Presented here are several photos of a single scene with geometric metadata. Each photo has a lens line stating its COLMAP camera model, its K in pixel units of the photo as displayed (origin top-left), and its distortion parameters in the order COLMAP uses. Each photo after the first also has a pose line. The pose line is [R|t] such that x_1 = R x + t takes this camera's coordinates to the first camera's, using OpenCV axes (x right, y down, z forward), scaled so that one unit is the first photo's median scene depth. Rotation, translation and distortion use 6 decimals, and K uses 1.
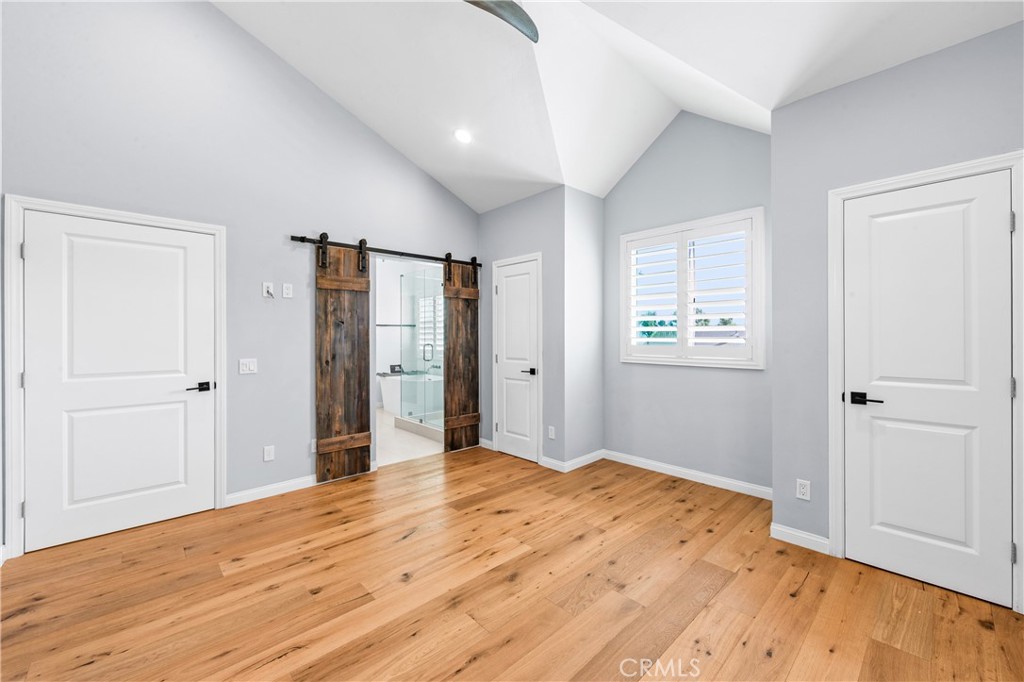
lens RADIAL K [[404.5, 0, 513.4], [0, 404.5, 337.2], [0, 0, 1]] dist [-0.000858, -0.000162]
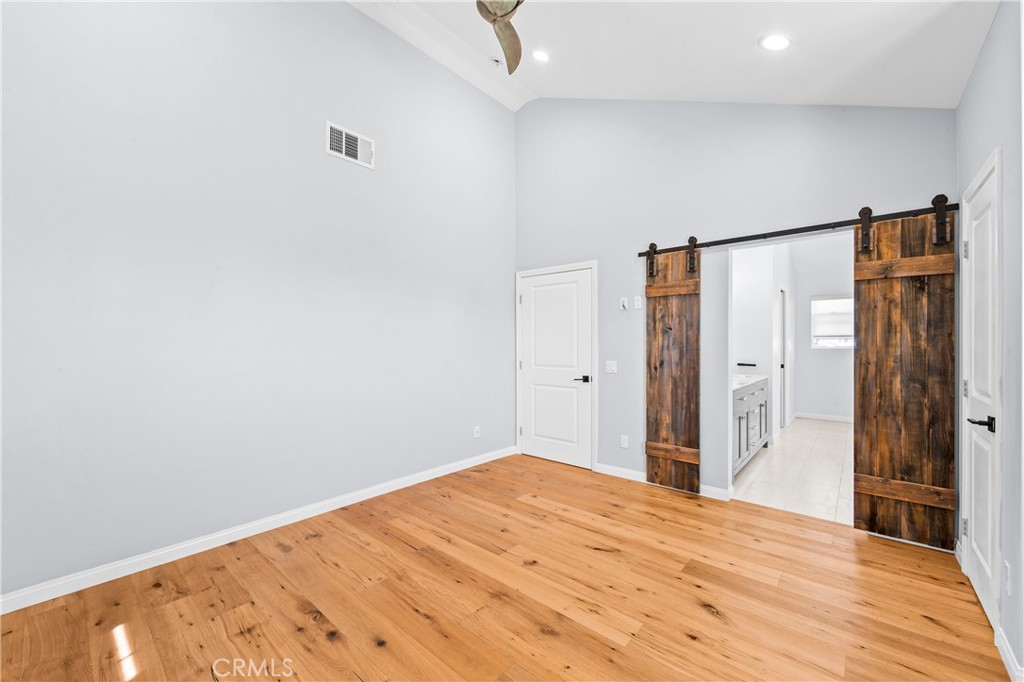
lens RADIAL K [[404.5, 0, 513.5], [0, 404.5, 342.8], [0, 0, 1]] dist [-0.000858, -0.000162]
pose [[0.107488, 0.001570, -0.994205, 0.509917], [-0.003001, 0.999995, 0.001255, -0.002919], [0.994202, 0.002849, 0.107493, 0.518821]]
